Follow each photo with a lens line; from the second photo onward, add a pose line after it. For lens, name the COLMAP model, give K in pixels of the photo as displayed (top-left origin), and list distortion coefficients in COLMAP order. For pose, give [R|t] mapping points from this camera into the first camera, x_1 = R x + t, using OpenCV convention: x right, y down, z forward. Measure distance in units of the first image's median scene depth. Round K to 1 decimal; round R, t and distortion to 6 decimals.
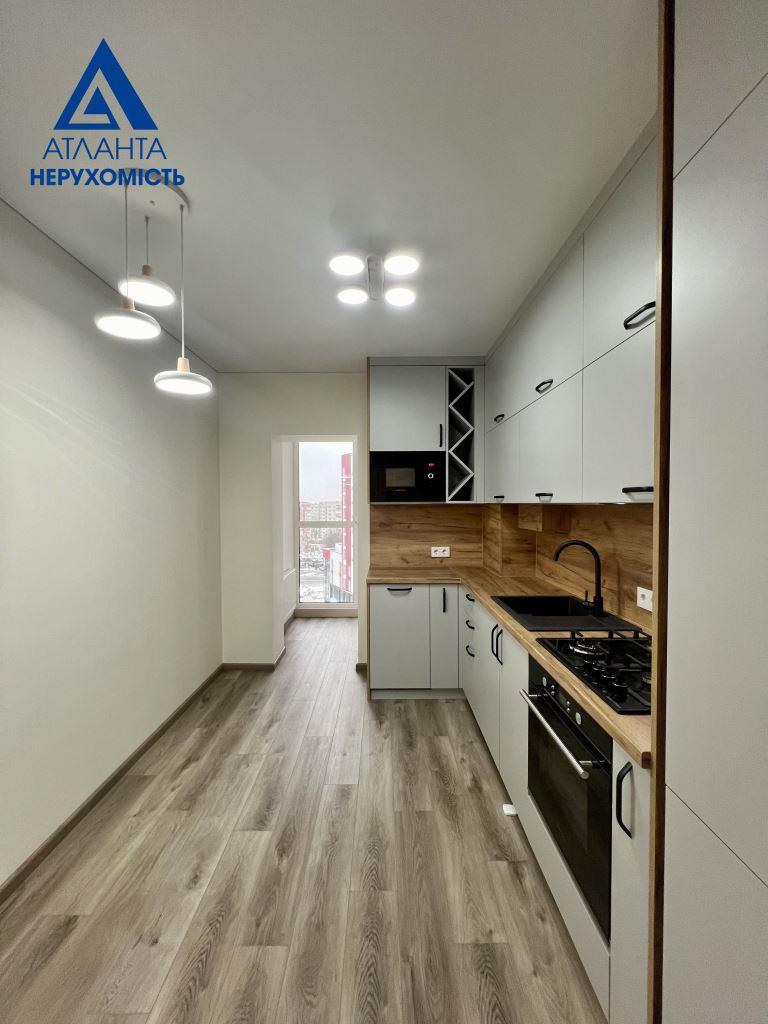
lens RADIAL K [[410.8, 0, 384.0], [0, 410.8, 511.1], [0, 0, 1]] dist [-0.002943, 0.000400]
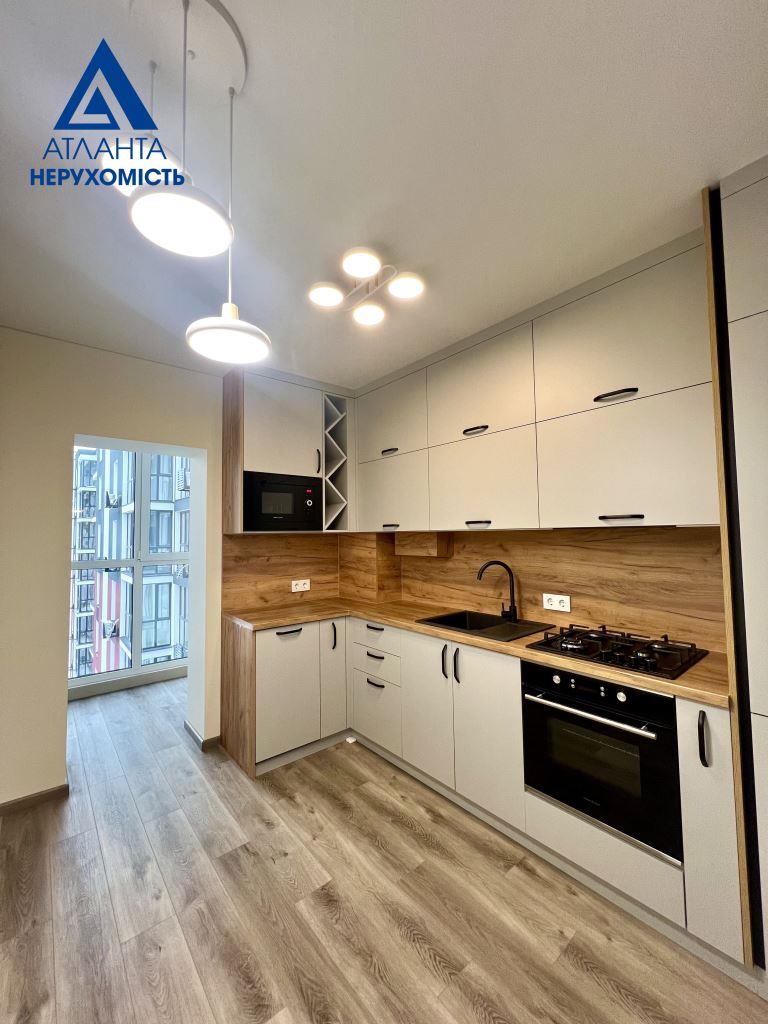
lens RADIAL K [[411.8, 0, 383.7], [0, 411.8, 511.4], [0, 0, 1]] dist [-0.000899, -0.000204]
pose [[0.764505, 0.030738, 0.643885, -0.381337], [0.021981, 0.997039, -0.073695, 0.006176], [-0.644243, 0.070493, 0.761565, 0.194409]]
